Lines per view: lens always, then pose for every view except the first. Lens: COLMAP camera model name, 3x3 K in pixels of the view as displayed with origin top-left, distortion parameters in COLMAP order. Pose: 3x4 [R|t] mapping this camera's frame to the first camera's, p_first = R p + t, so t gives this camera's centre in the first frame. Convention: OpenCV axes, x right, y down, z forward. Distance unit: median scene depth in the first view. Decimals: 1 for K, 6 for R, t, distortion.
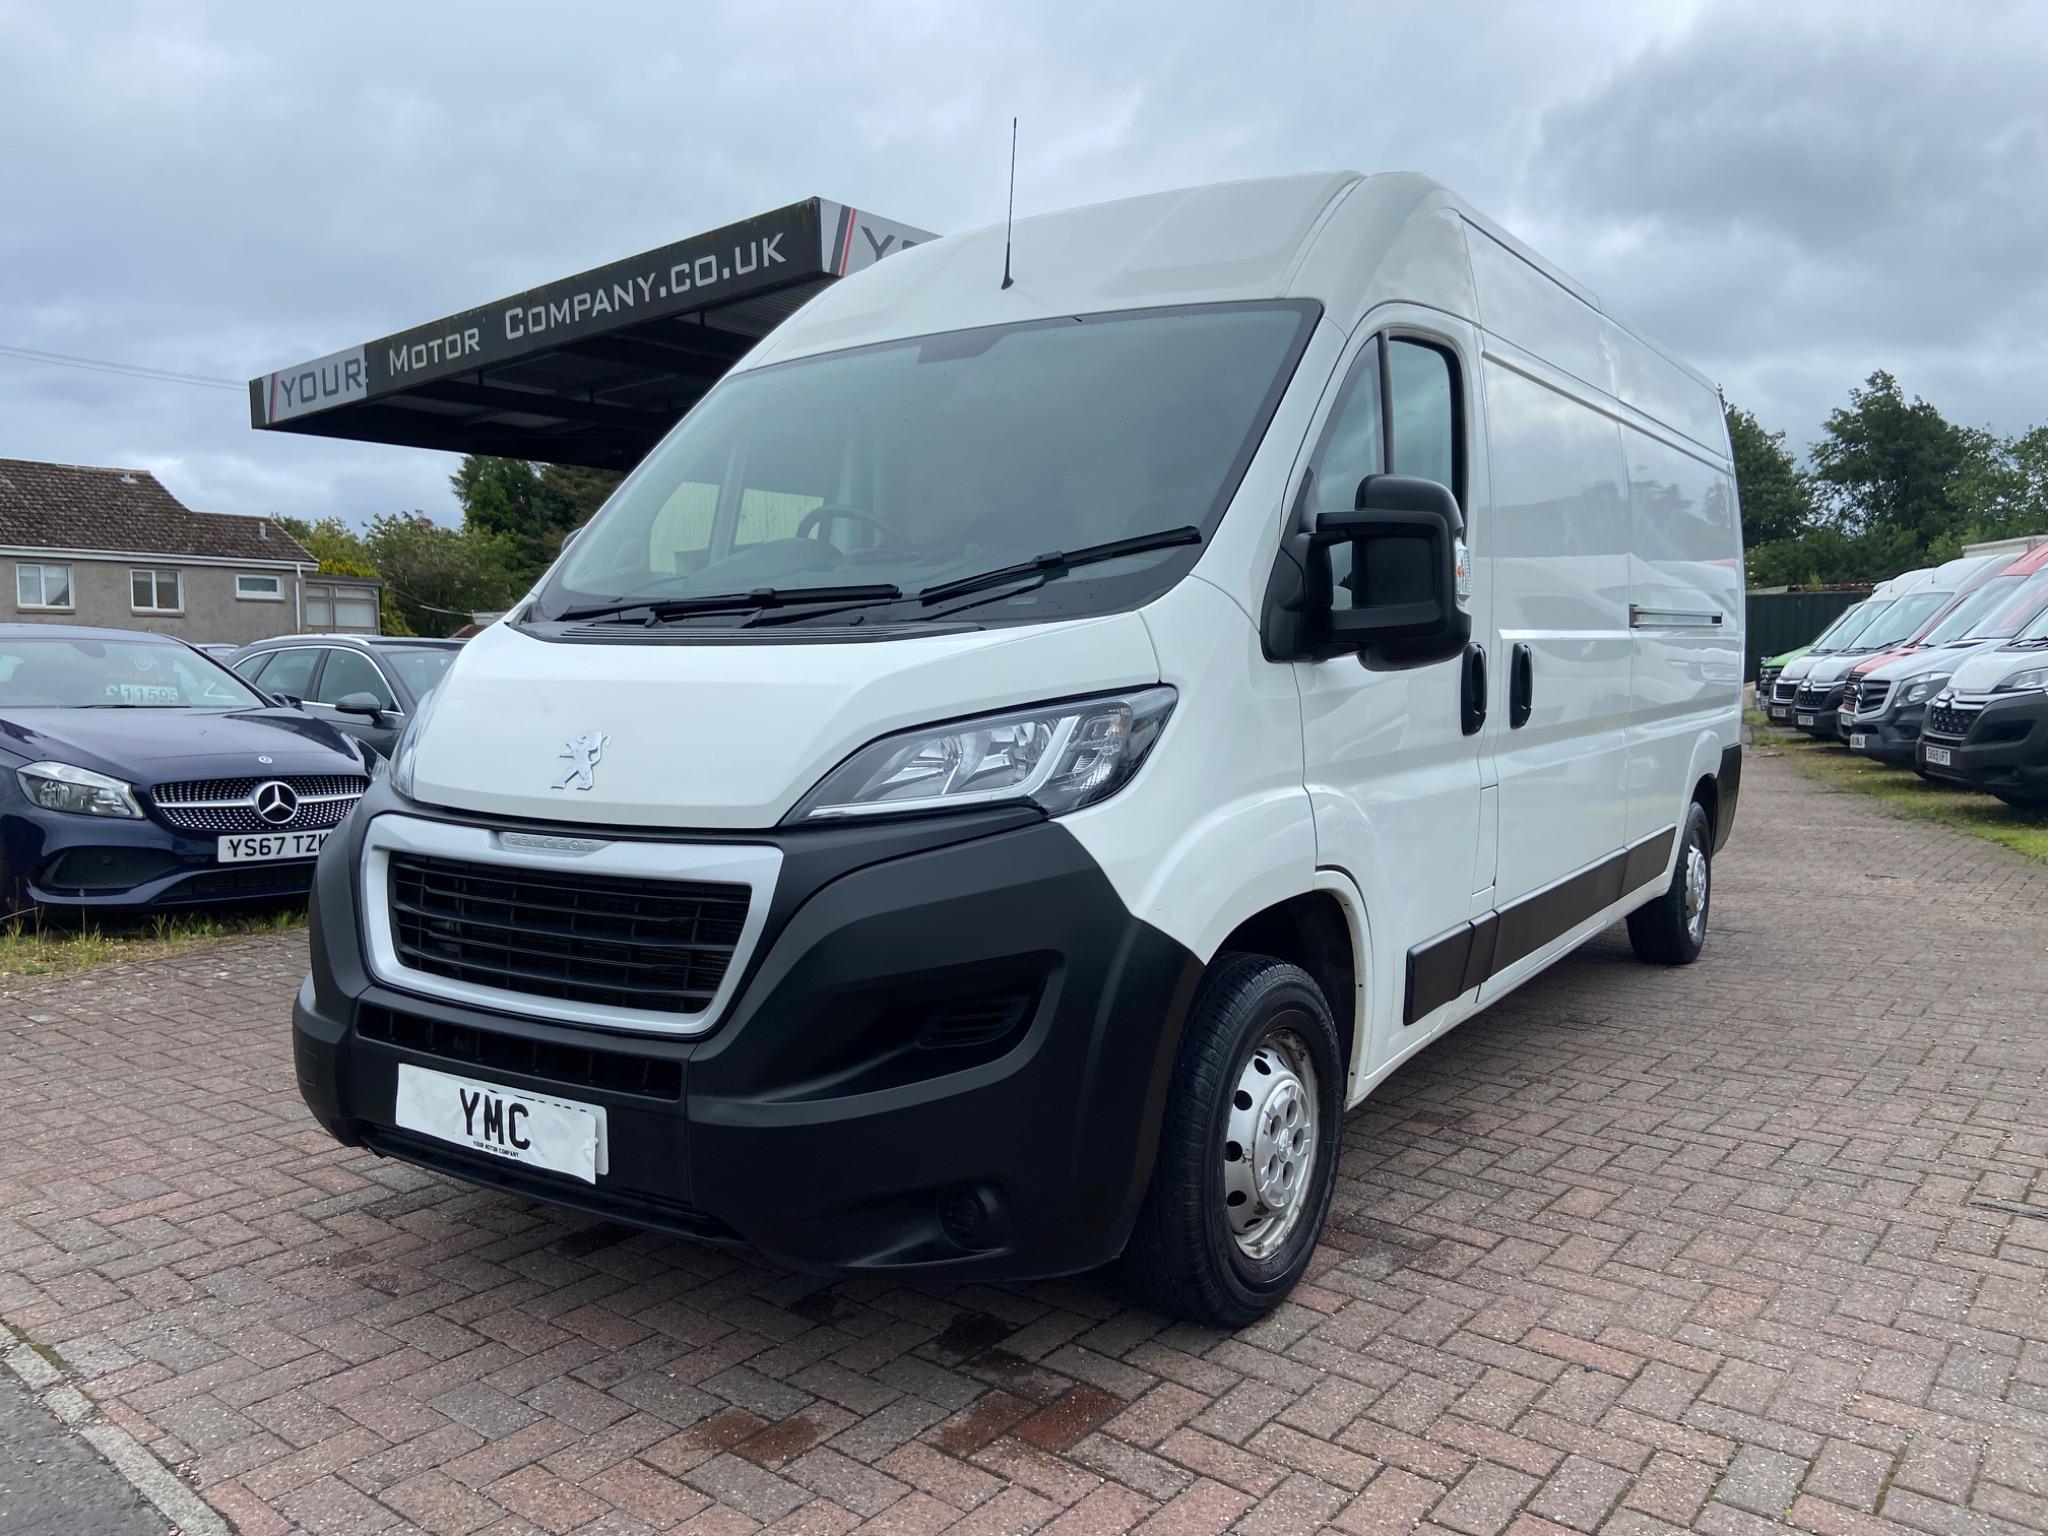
lens RADIAL K [[1545.8, 0, 1036.2], [0, 1545.8, 764.3], [0, 0, 1]] dist [0.114402, -0.145683]
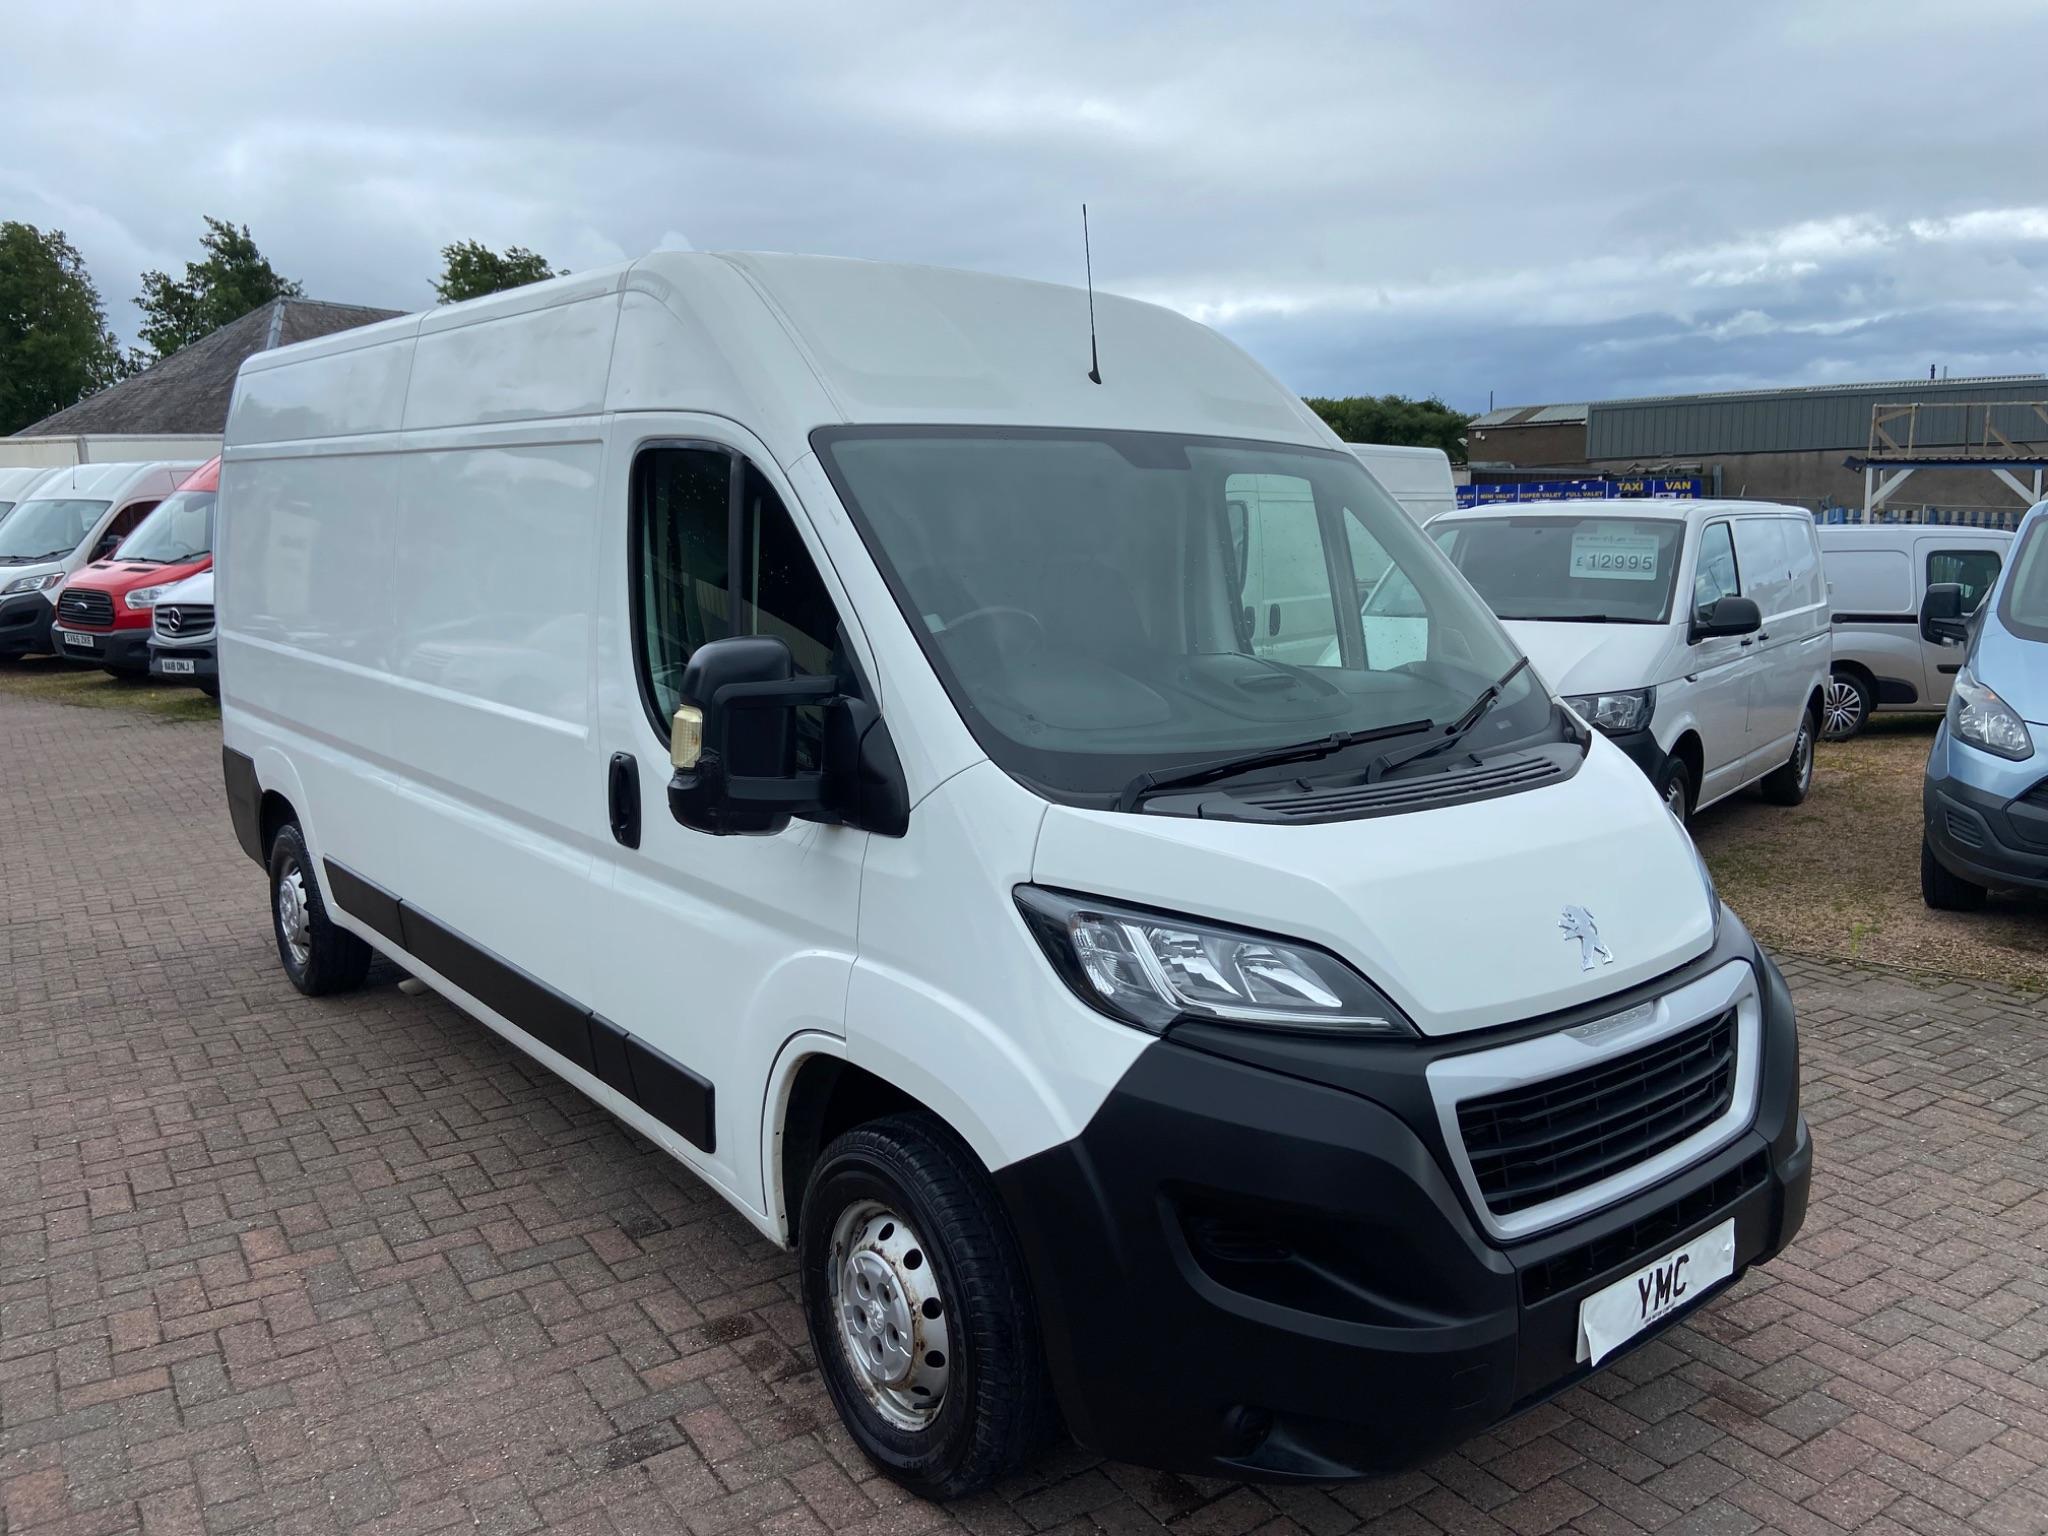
lens RADIAL K [[1545.8, 0, 1035.6], [0, 1545.8, 749.7], [0, 0, 1]] dist [0.114402, -0.145683]
pose [[0.309877, -0.138184, 0.940681, -1.002800], [0.065342, 0.990138, 0.123924, -0.204235], [-0.948529, 0.023064, 0.315850, 0.748110]]
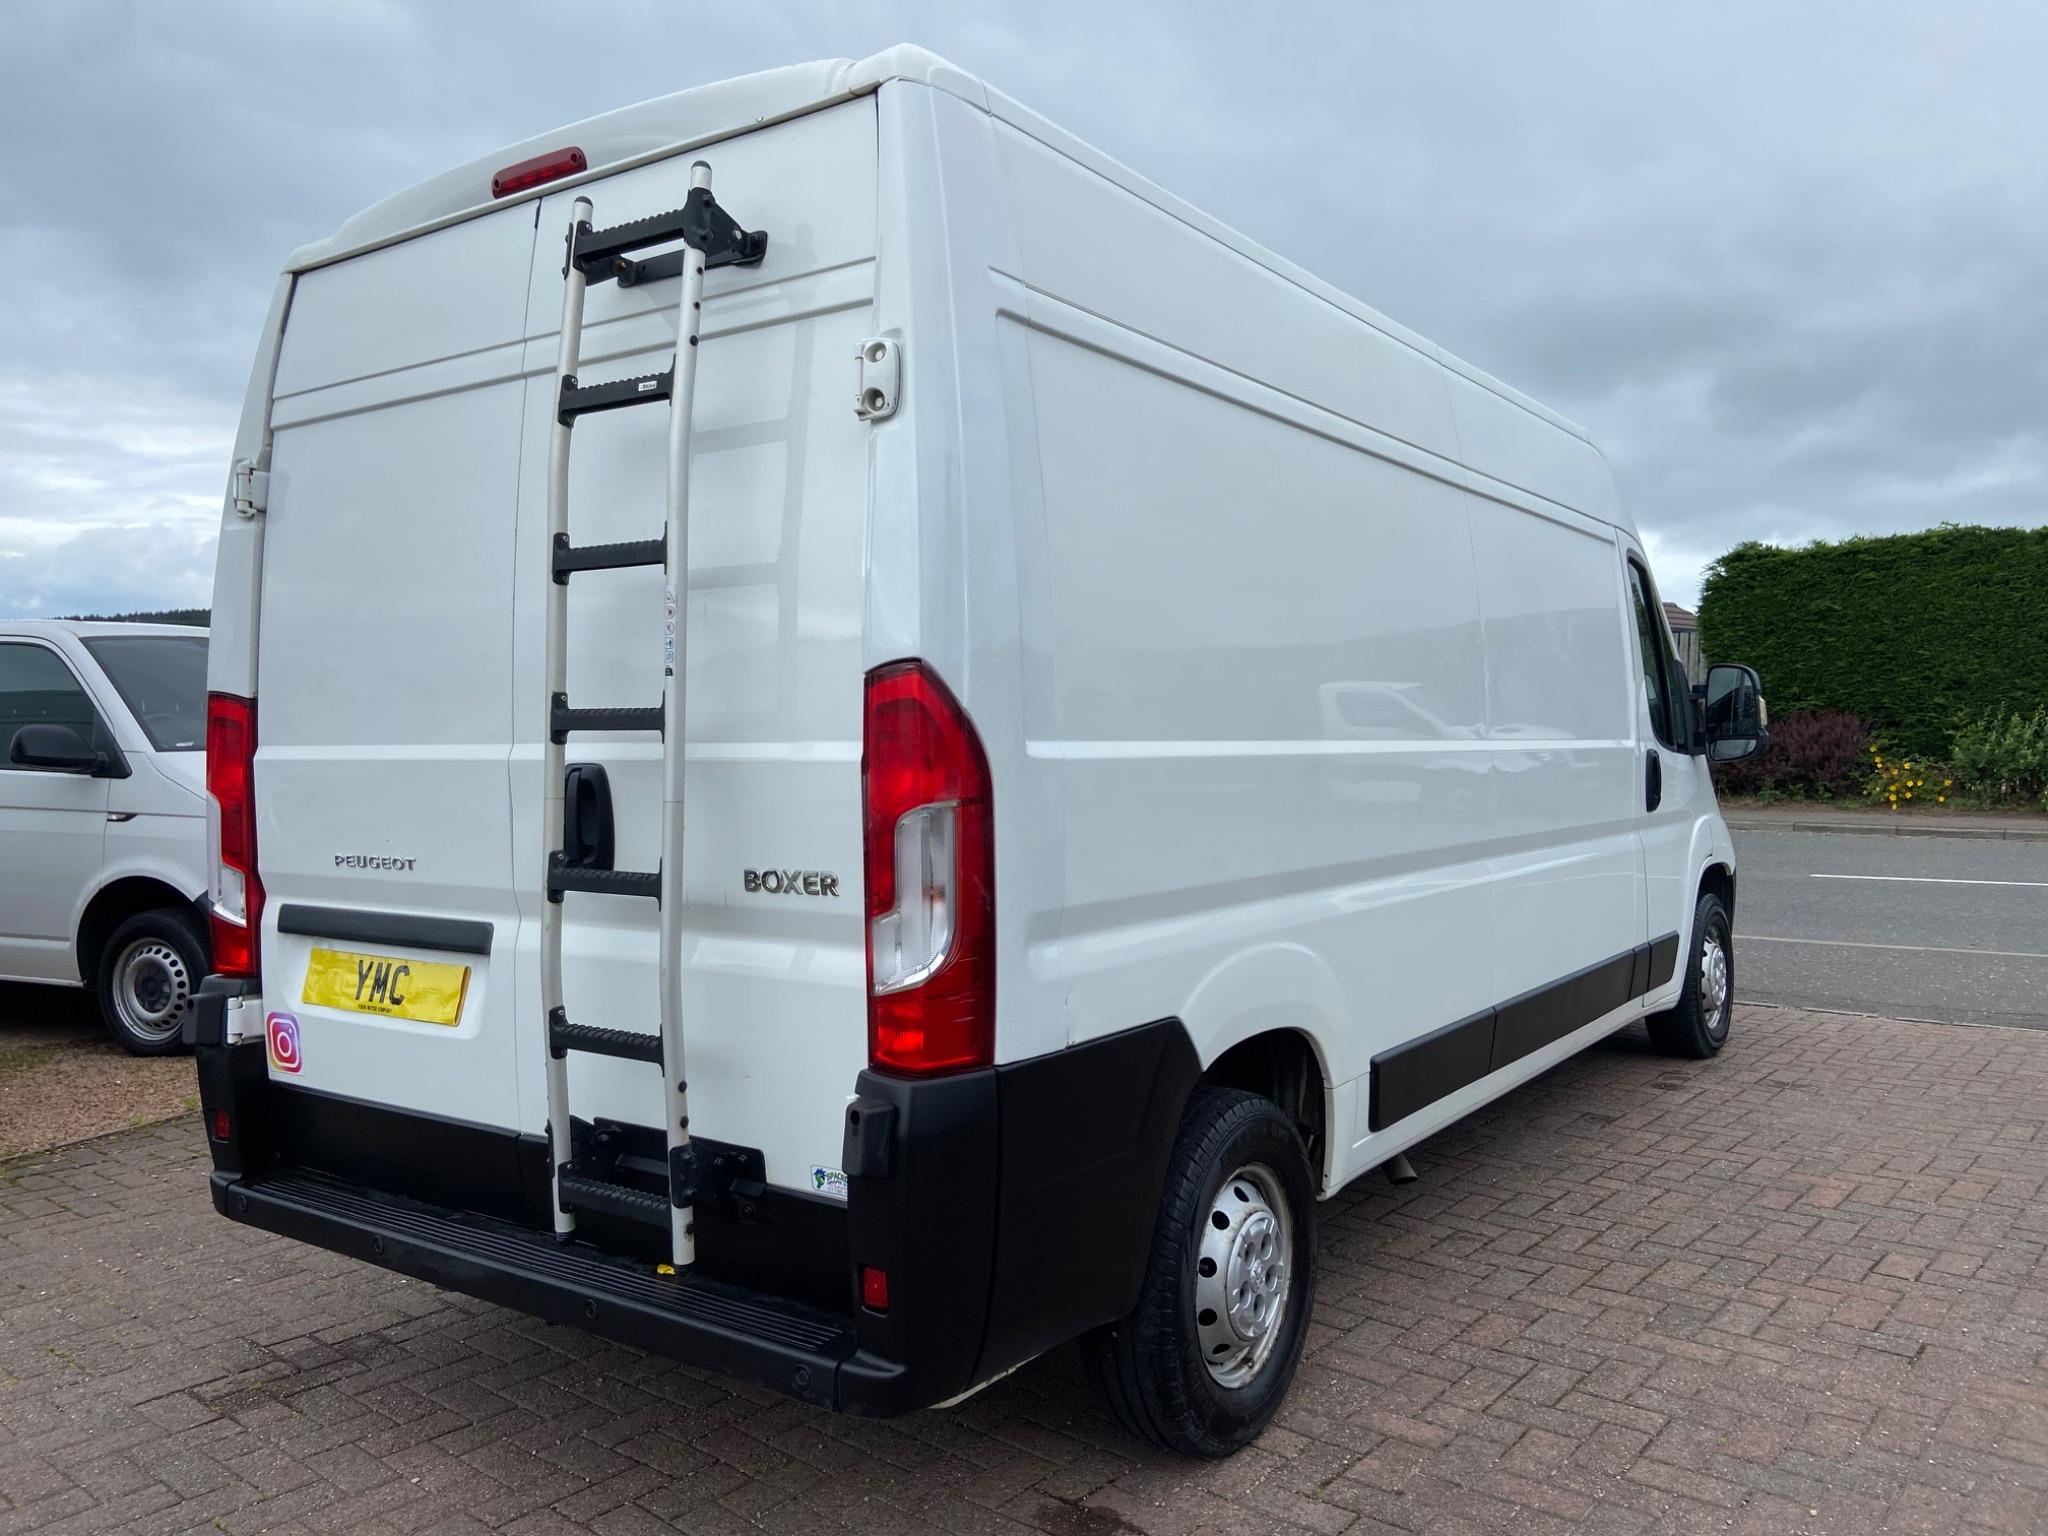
lens RADIAL K [[1545.8, 0, 1001.3], [0, 1545.8, 748.8], [0, 0, 1]] dist [0.114402, -0.145683]
pose [[-0.998624, 0.009743, 0.051530, 0.348054], [0.013962, 0.996522, 0.082146, -0.230349], [-0.050550, 0.082753, -0.995287, 2.785347]]
